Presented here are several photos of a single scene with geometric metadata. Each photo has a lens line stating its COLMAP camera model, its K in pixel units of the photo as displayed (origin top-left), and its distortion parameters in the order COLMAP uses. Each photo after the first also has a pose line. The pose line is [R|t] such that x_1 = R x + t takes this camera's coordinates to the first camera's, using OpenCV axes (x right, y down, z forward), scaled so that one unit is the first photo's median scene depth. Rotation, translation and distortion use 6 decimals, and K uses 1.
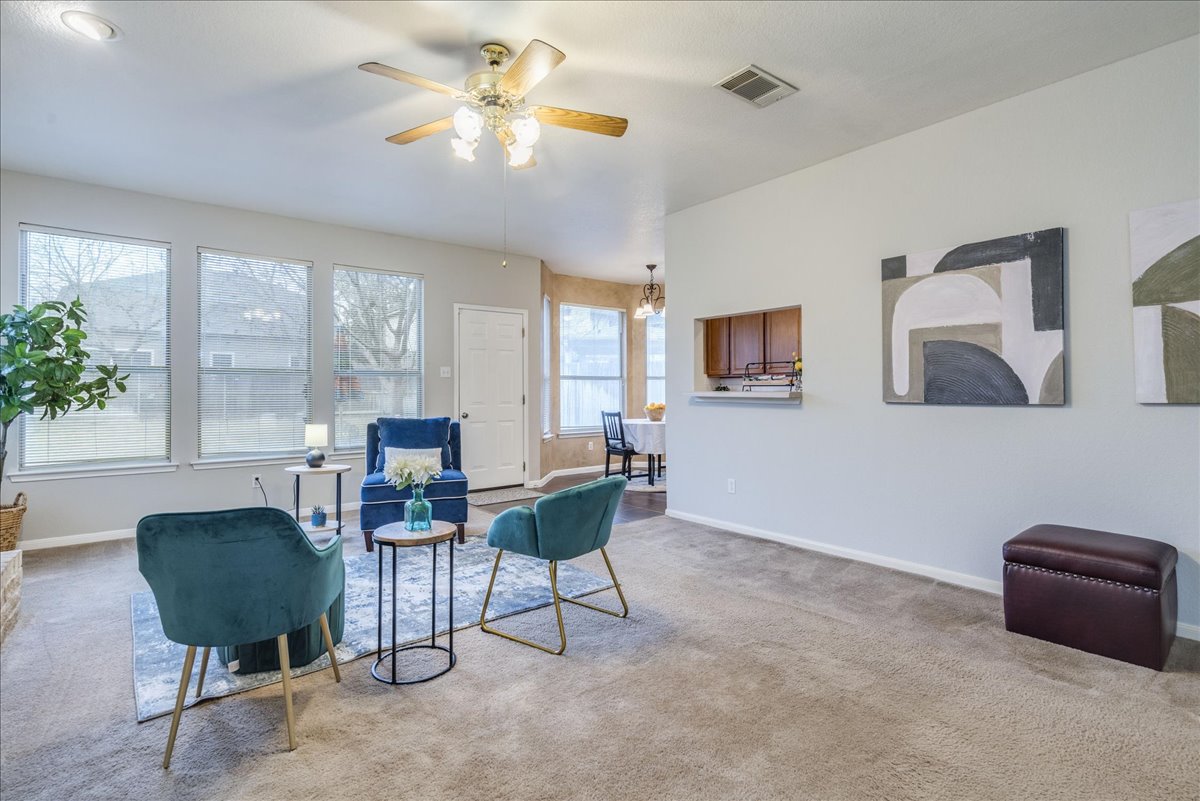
lens RADIAL K [[561.6, 0, 605.3], [0, 561.6, 392.1], [0, 0, 1]] dist [-0.000544, -0.000013]
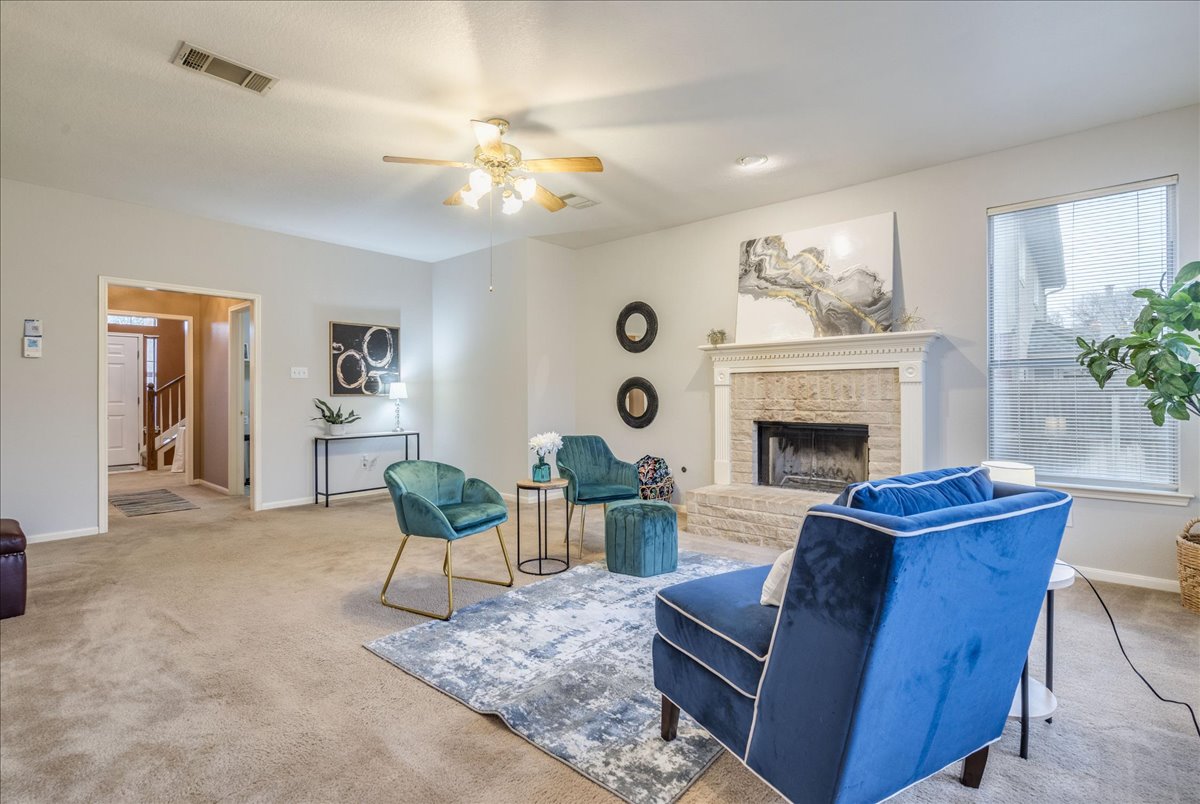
lens RADIAL K [[561.6, 0, 605.3], [0, 561.6, 393.6], [0, 0, 1]] dist [-0.000544, -0.000013]
pose [[-0.983875, 0.006177, -0.178748, -0.155558], [0.005802, 0.999980, 0.002620, -0.001087], [0.178761, 0.001540, -0.983891, 1.715843]]
